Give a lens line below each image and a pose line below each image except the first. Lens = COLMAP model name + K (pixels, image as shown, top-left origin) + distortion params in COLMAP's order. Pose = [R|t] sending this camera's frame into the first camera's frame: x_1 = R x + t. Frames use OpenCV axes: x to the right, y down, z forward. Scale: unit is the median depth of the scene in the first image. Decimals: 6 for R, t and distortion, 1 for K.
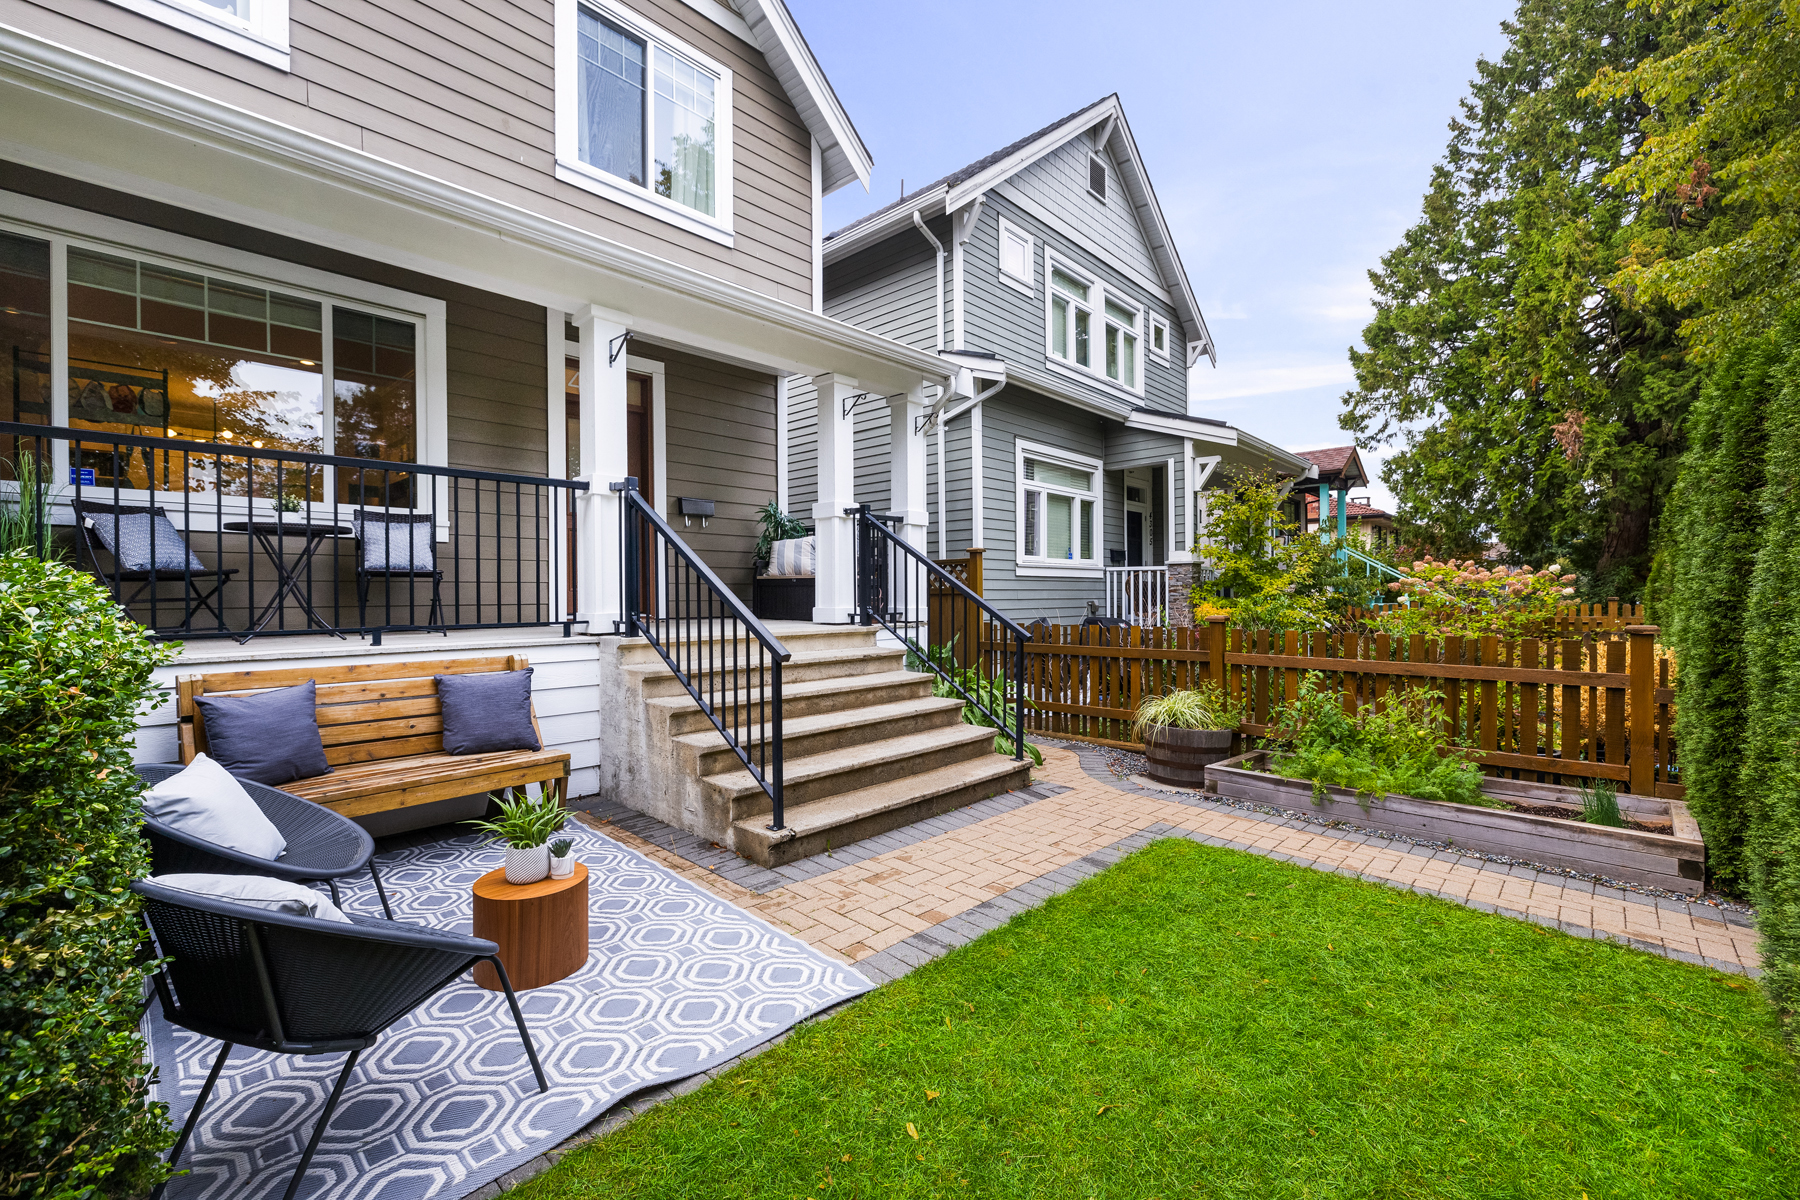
lens RADIAL K [[750.4, 0, 895.6], [0, 750.4, 602.2], [0, 0, 1]] dist [-0.002420, 0.001154]
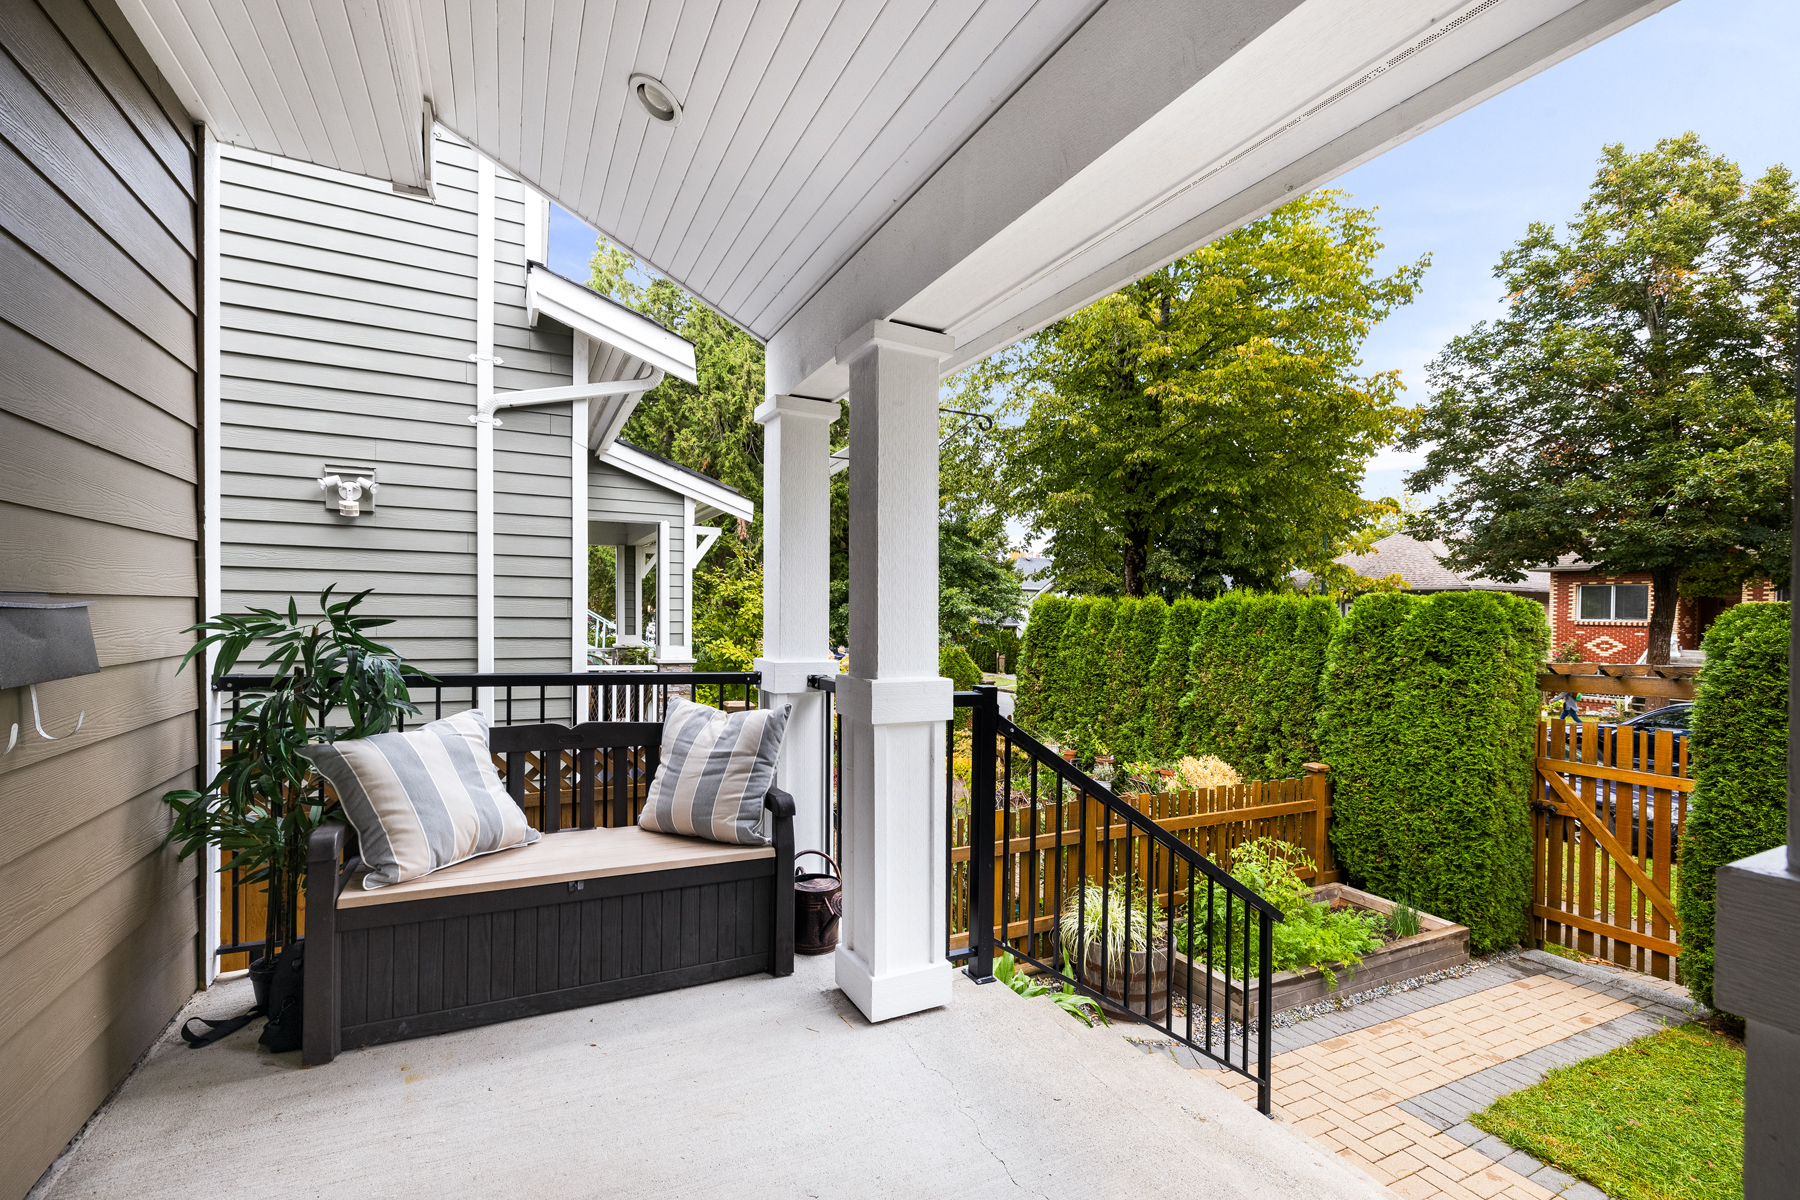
lens RADIAL K [[750.4, 0, 877.4], [0, 750.4, 628.0], [0, 0, 1]] dist [-0.002420, 0.001154]
pose [[0.347071, -0.006337, 0.937818, -0.655121], [-0.012095, 0.999864, 0.011232, -0.223869], [-0.937761, -0.015241, 0.346947, 1.267736]]
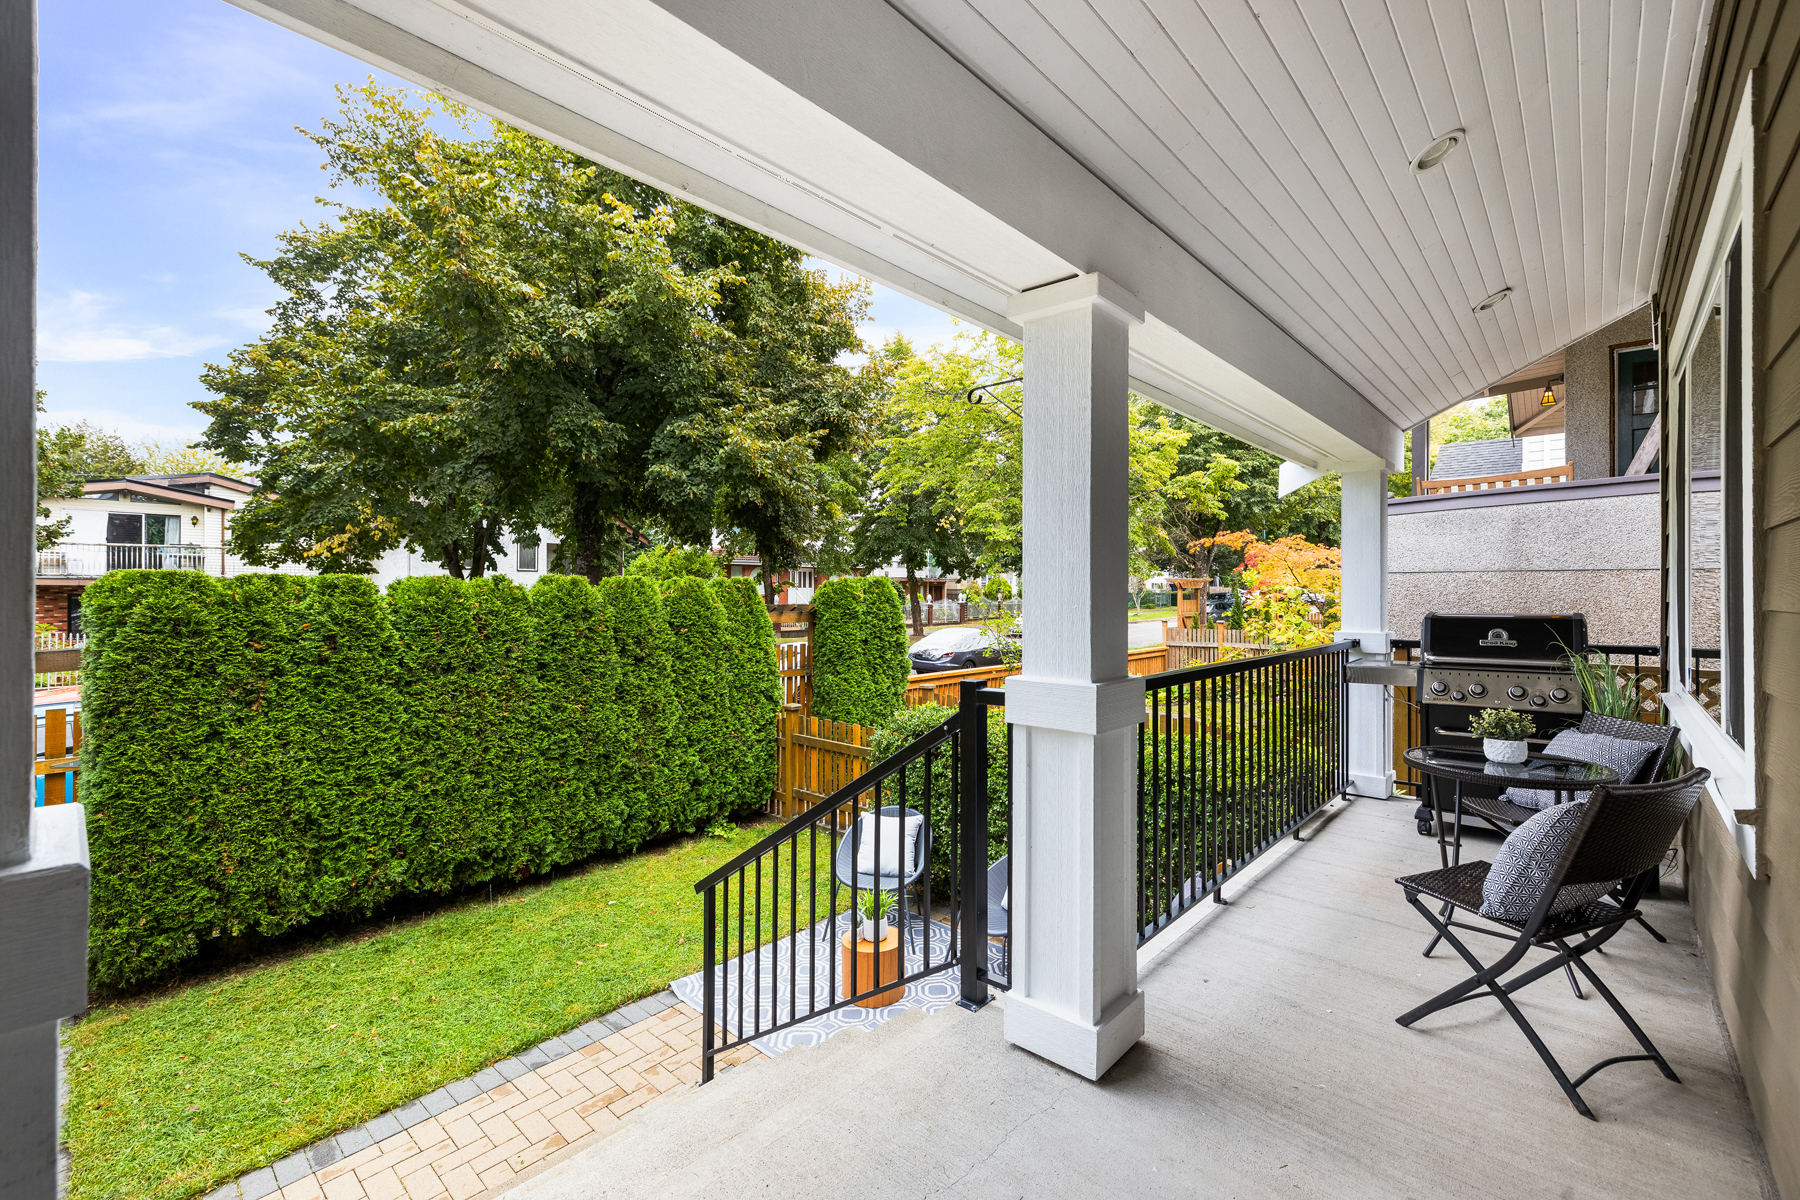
lens RADIAL K [[750.4, 0, 908.4], [0, 750.4, 590.4], [0, 0, 1]] dist [-0.002420, 0.001154]
pose [[-0.999512, -0.001218, -0.031224, -0.306590], [-0.001286, 0.999997, 0.002169, -0.237289], [0.031222, 0.002208, -0.999510, 1.616844]]
